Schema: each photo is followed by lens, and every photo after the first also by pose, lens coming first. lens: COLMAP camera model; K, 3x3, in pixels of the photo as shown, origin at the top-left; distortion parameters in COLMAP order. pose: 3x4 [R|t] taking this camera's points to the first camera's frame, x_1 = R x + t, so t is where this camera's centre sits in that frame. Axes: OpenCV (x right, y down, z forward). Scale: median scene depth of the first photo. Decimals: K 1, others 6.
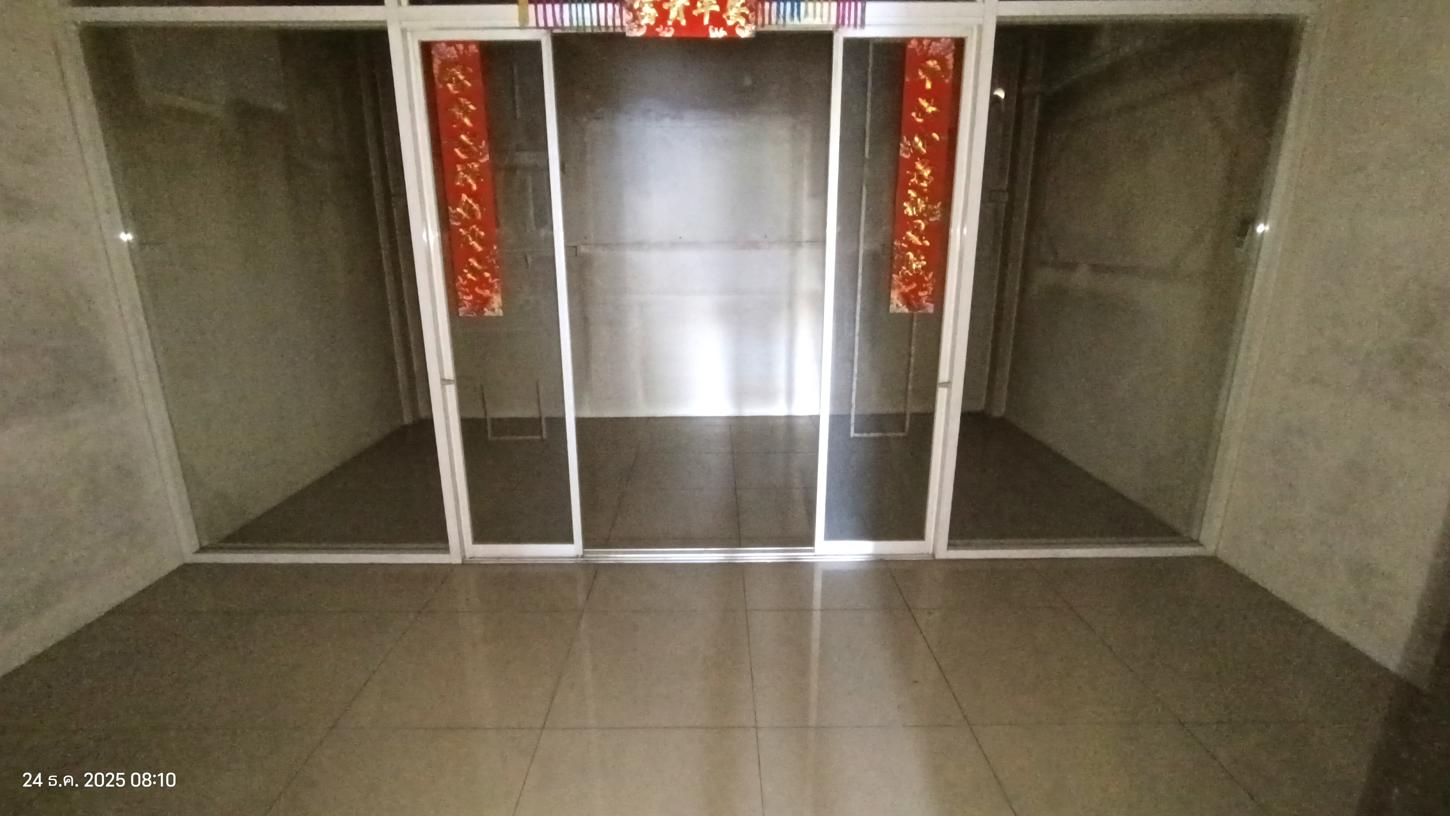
lens RADIAL K [[662.4, 0, 724.1], [0, 662.4, 412.0], [0, 0, 1]] dist [-0.029065, 0.014362]
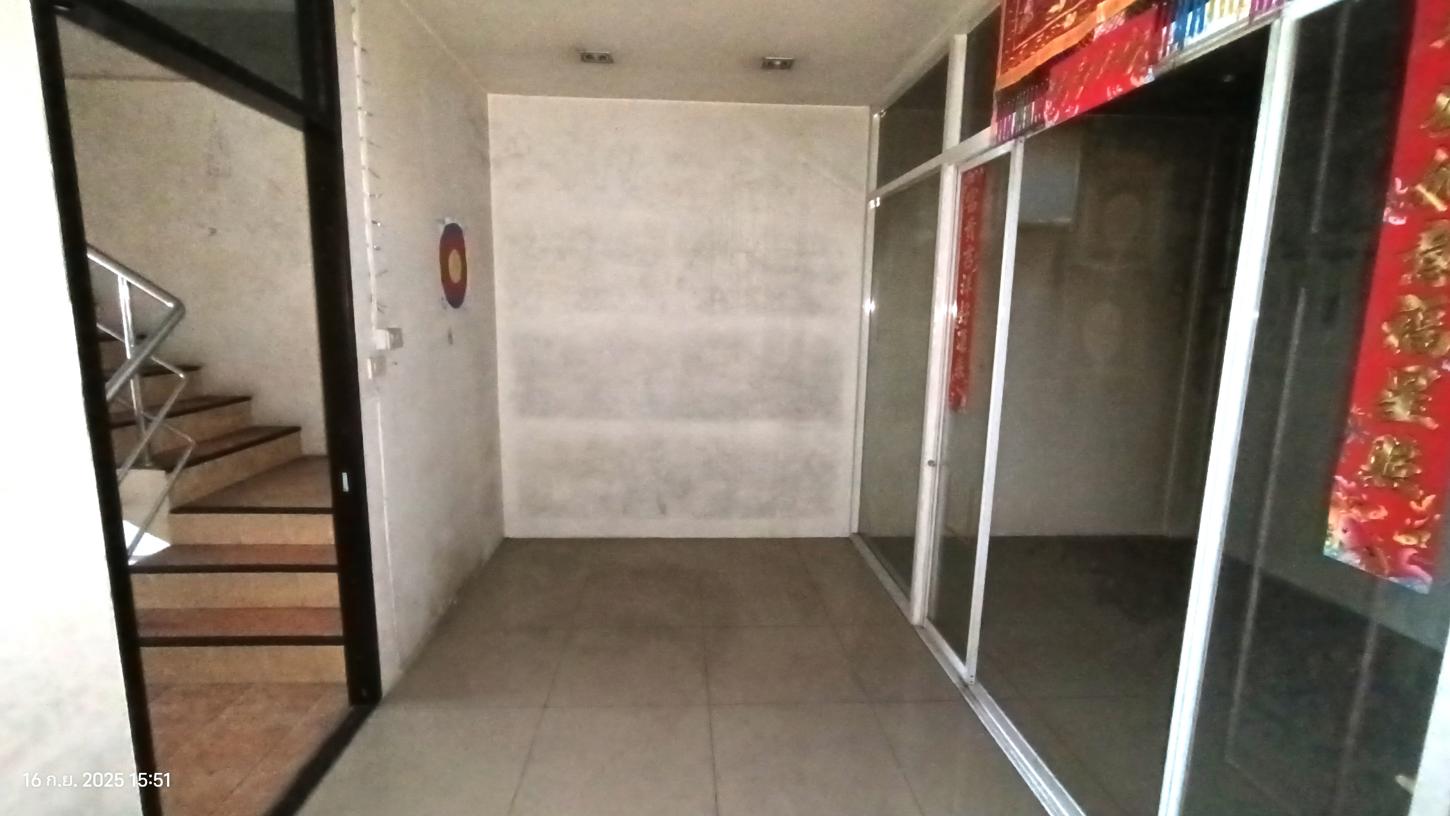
lens RADIAL K [[662.4, 0, 724.4], [0, 662.4, 409.9], [0, 0, 1]] dist [-0.029065, 0.014362]
pose [[0.065545, 0.164097, -0.984264, 0.662544], [-0.274111, 0.951400, 0.140364, -0.198158], [0.959462, 0.260597, 0.107340, 0.530812]]
